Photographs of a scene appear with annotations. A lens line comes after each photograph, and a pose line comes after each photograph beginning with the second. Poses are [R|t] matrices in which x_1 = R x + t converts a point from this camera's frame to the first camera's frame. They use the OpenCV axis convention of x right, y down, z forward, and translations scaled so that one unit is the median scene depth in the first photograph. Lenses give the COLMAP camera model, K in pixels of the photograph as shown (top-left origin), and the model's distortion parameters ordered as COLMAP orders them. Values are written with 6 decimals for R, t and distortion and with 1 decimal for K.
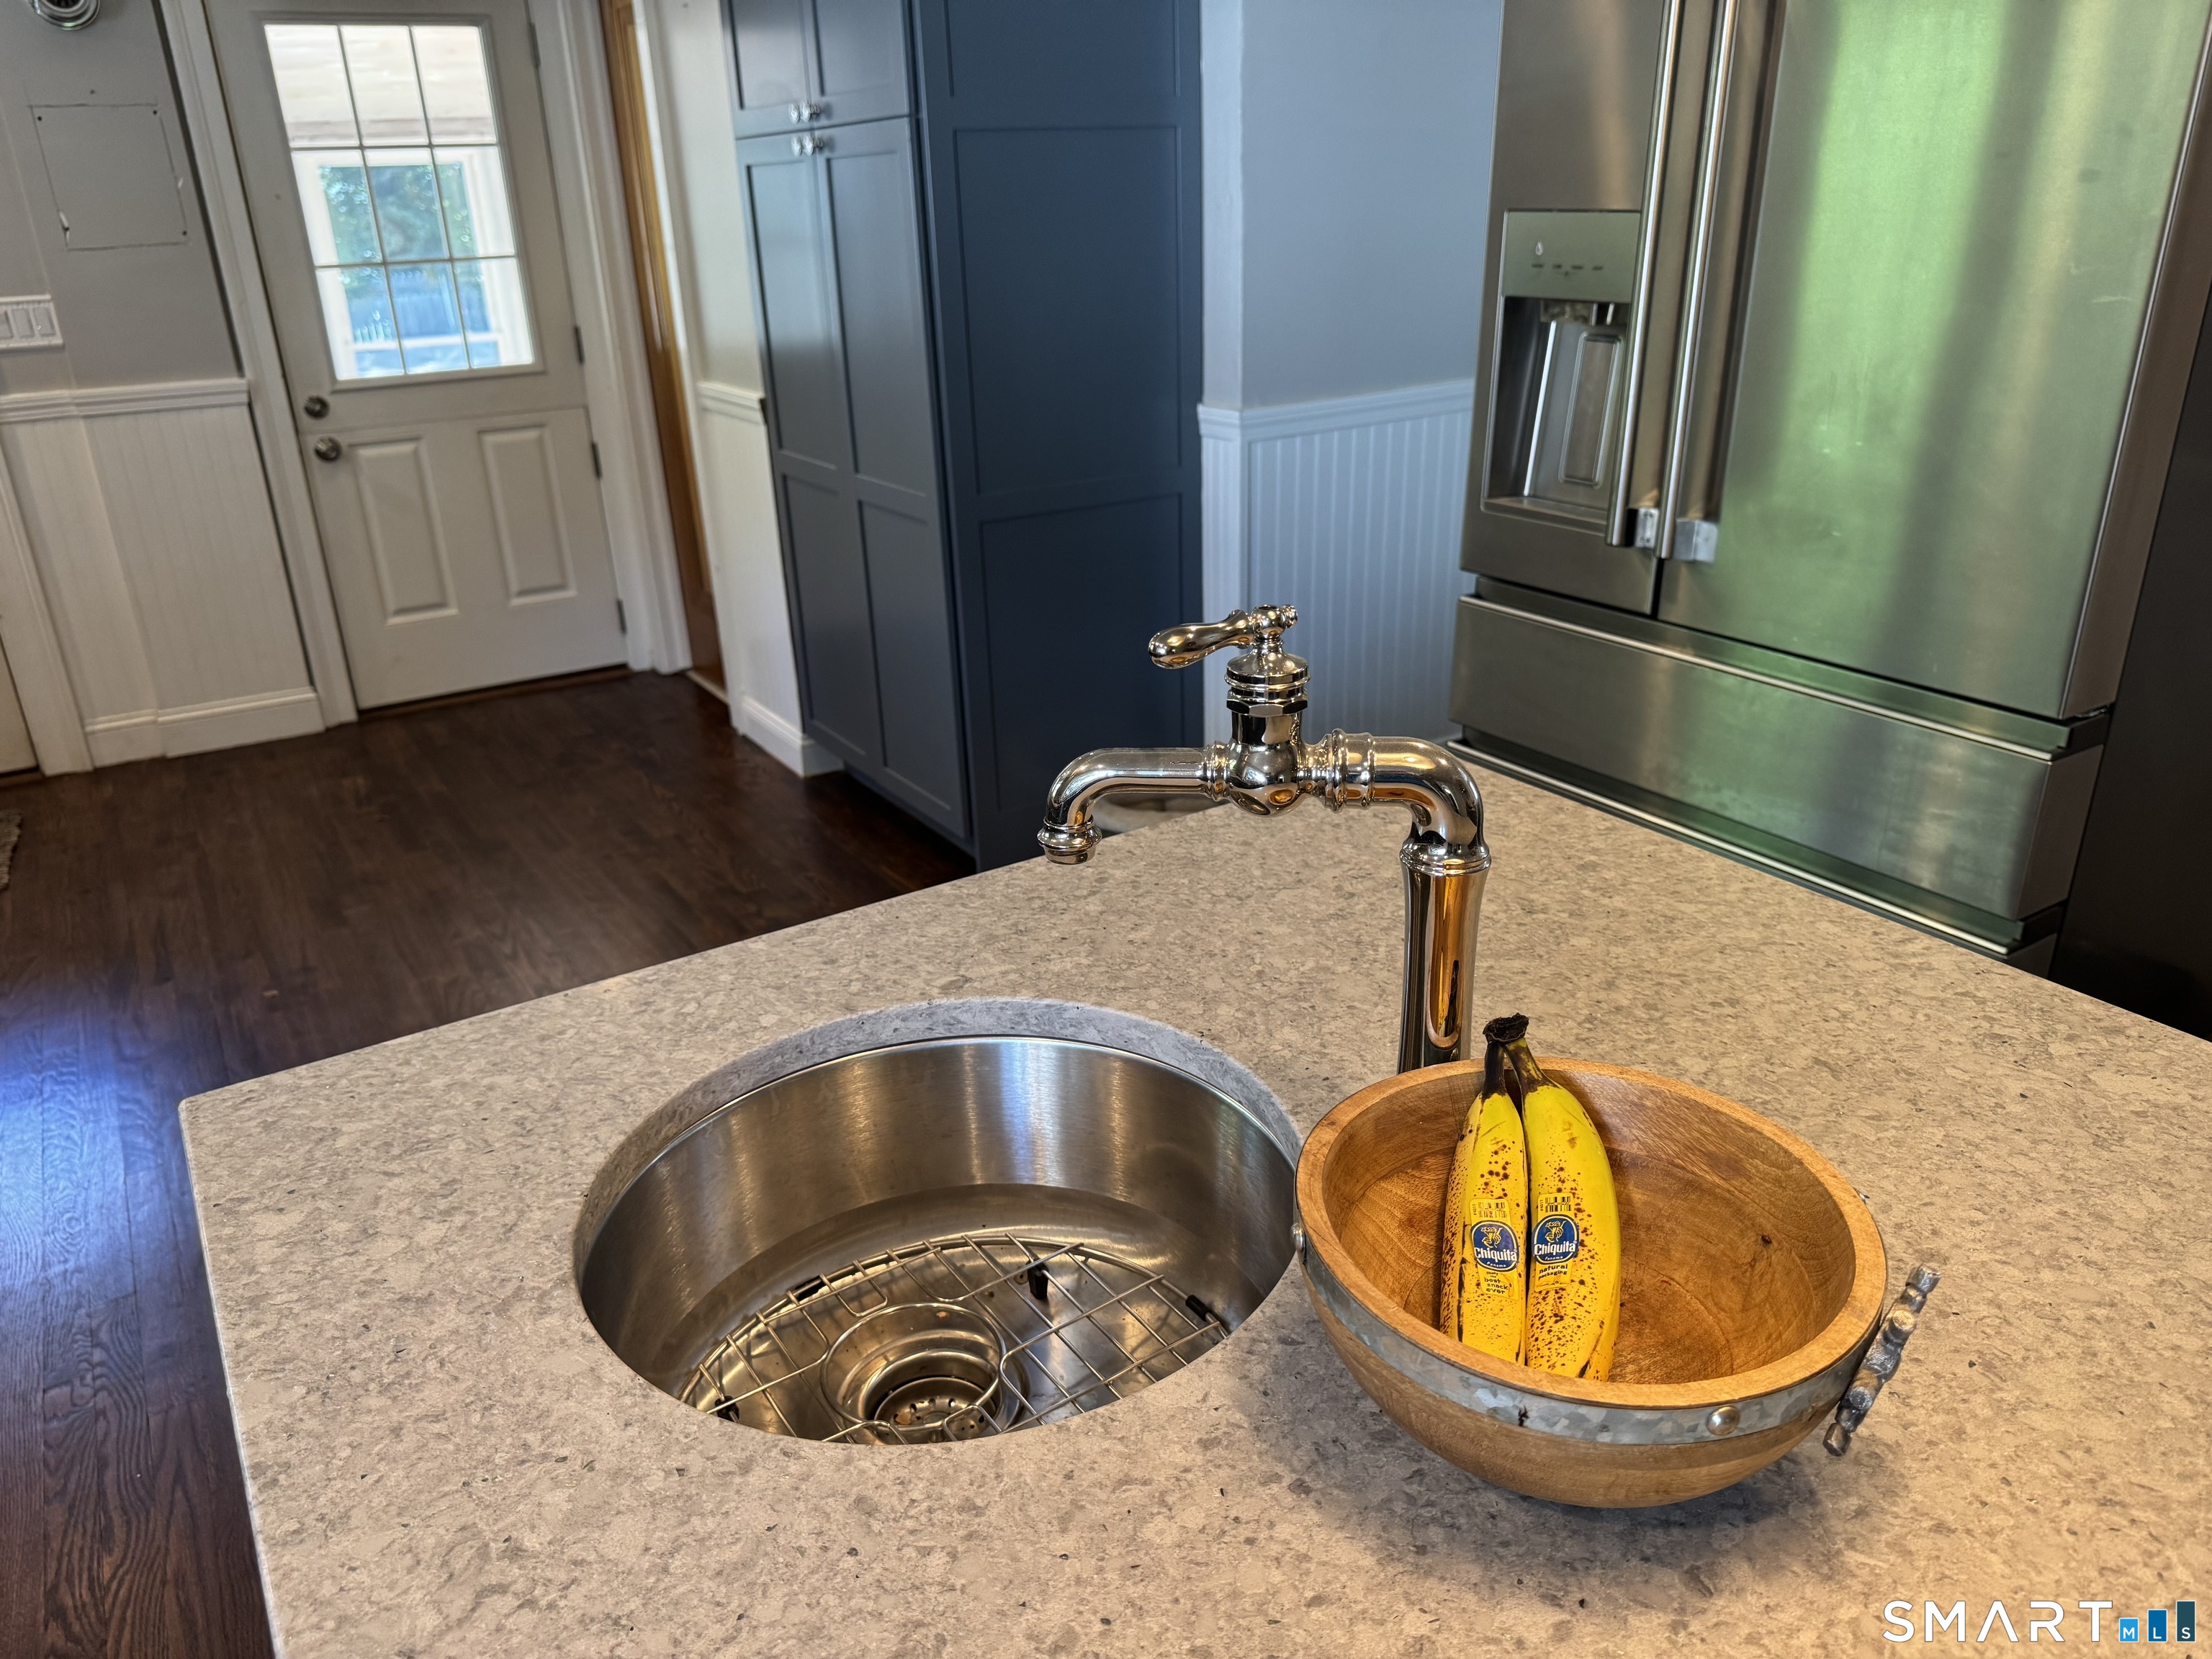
lens RADIAL K [[1603.2, 0, 1106.0], [0, 1603.2, 829.5], [0, 0, 1]] dist [0.102783, -0.125283]
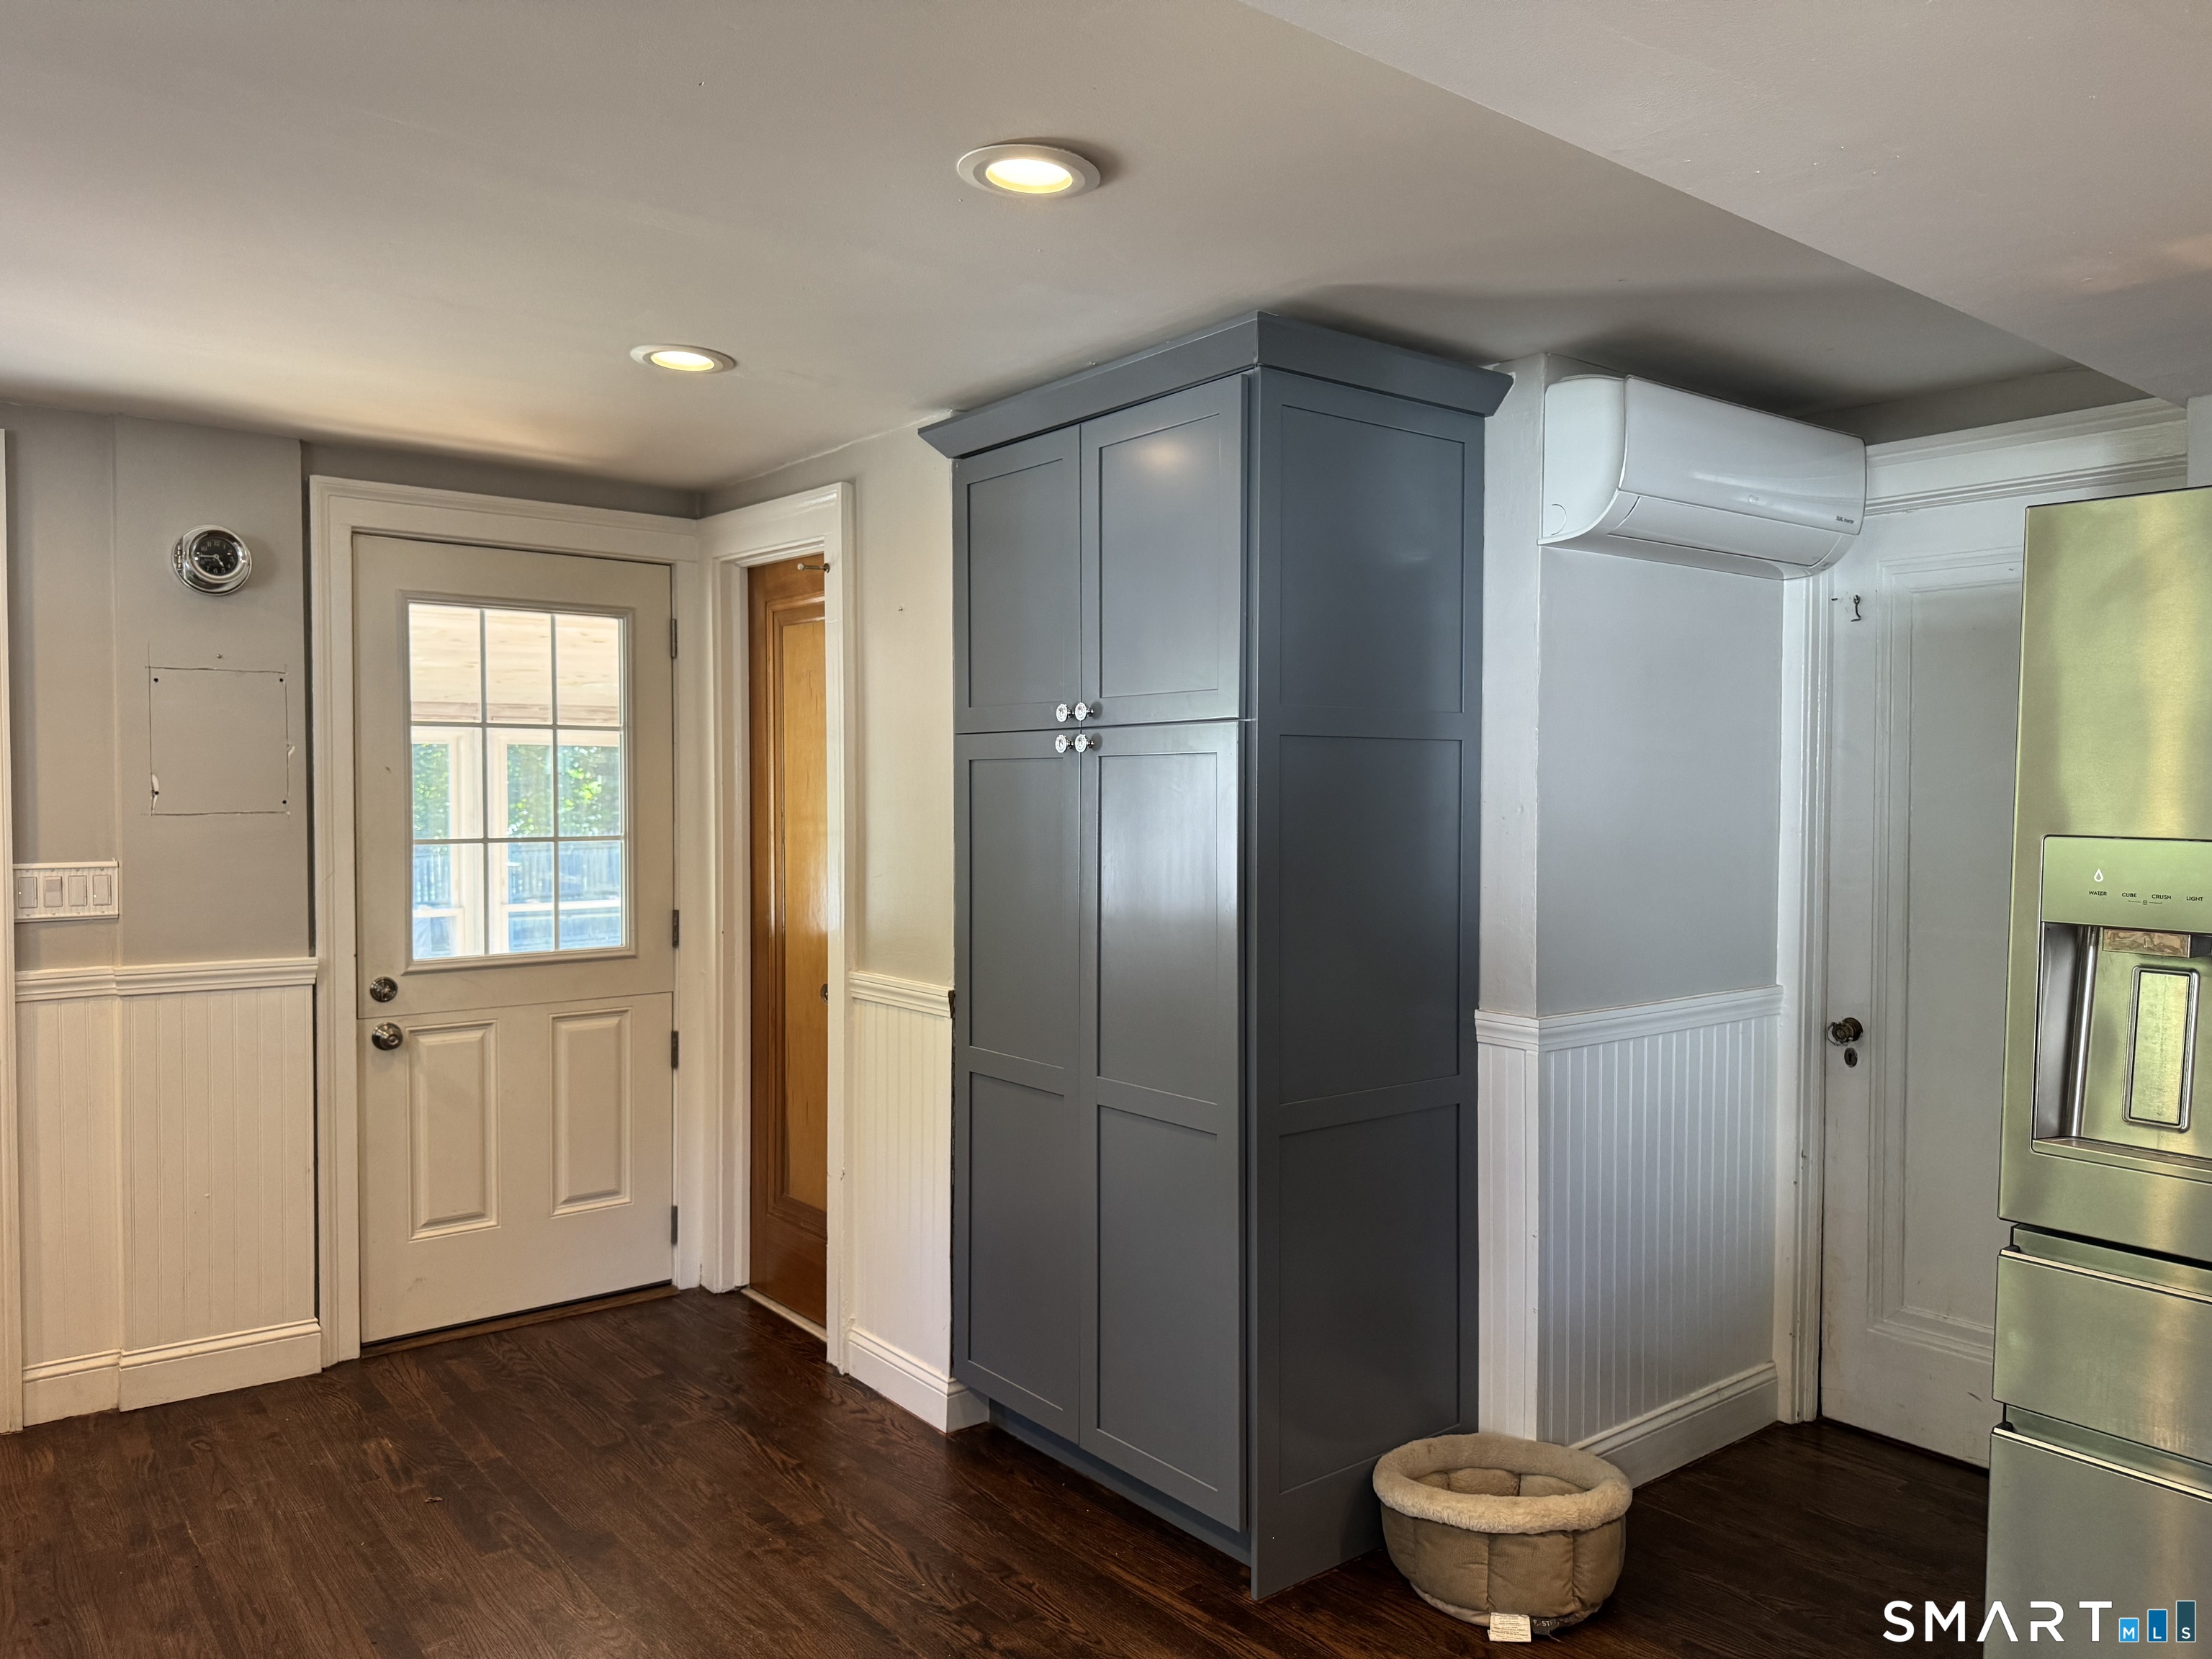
lens RADIAL K [[1583.6, 0, 1106.0], [0, 1583.6, 829.5], [0, 0, 1]] dist [0.002602, 0.003166]
pose [[0.991942, 0.036369, 0.121363, -0.207142], [0.008438, 0.936824, -0.349700, -0.036363], [-0.126414, 0.347906, 0.928968, 0.122087]]
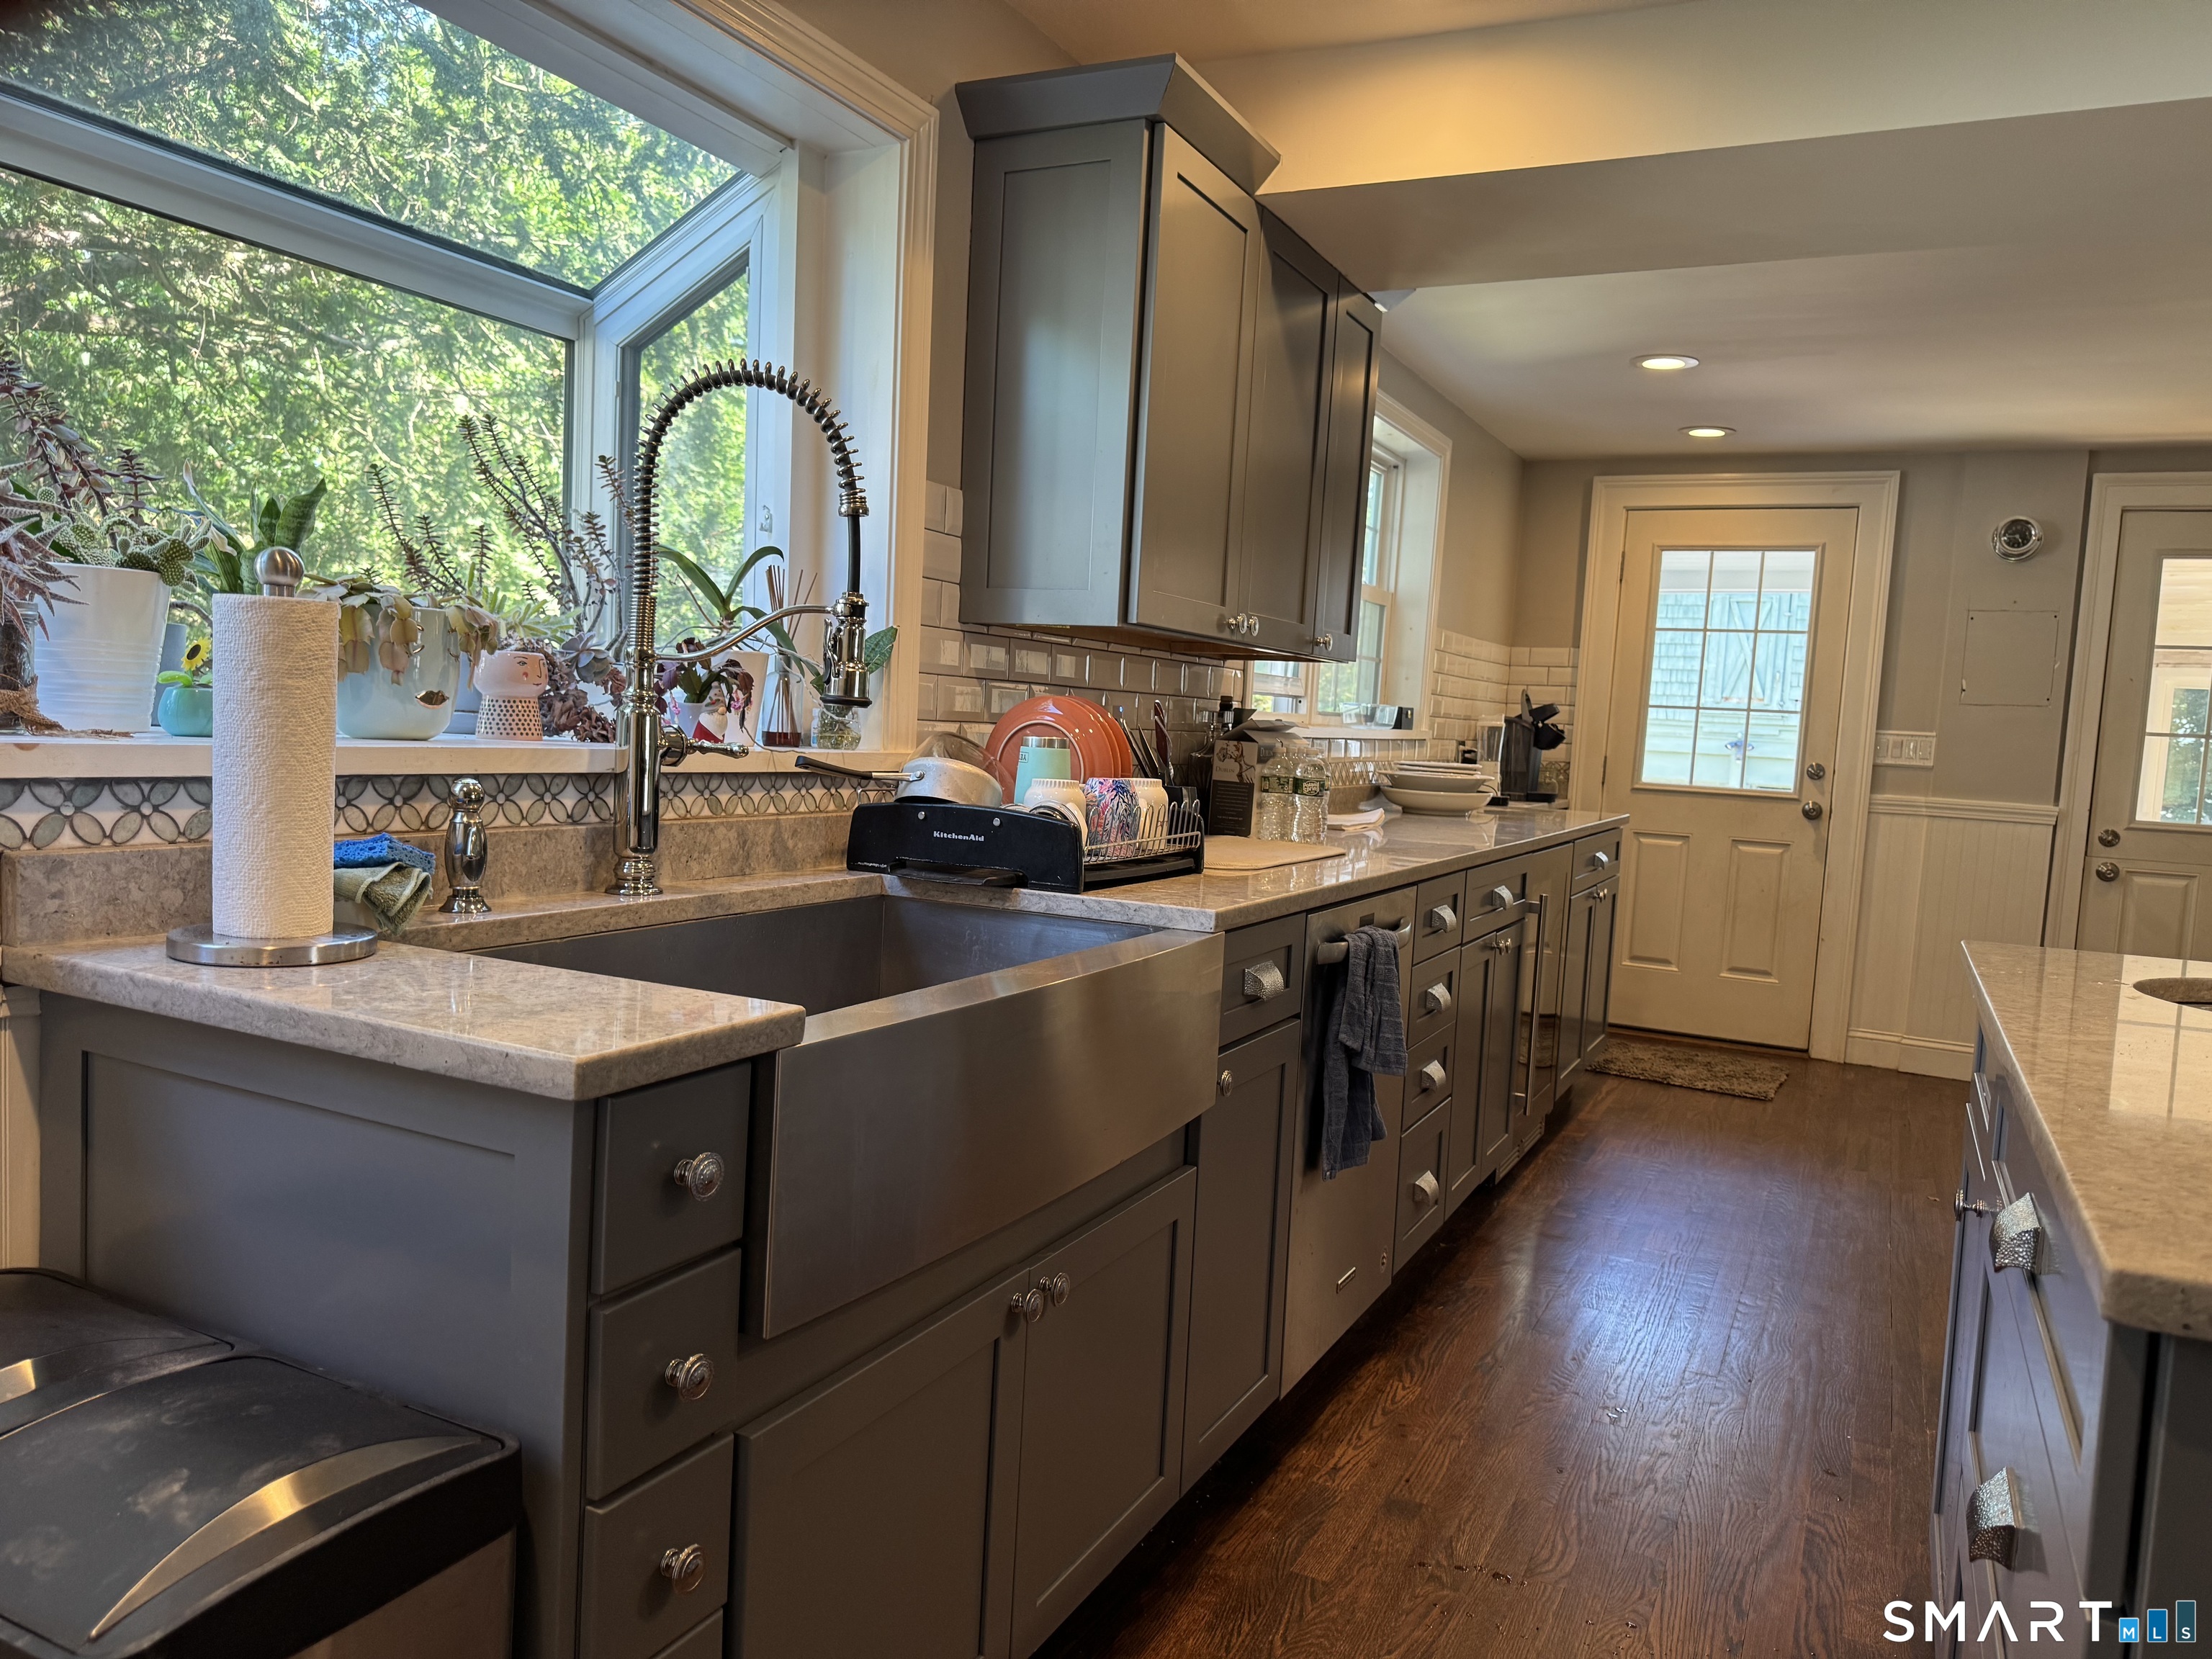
lens RADIAL K [[1591.2, 0, 1058.3], [0, 1591.2, 833.4], [0, 0, 1]] dist [-0.004796, -0.005710]
pose [[0.507928, 0.129880, -0.851552, 0.141945], [-0.389997, 0.916119, -0.092895, 0.166868], [0.768057, 0.379286, 0.515975, -0.244928]]
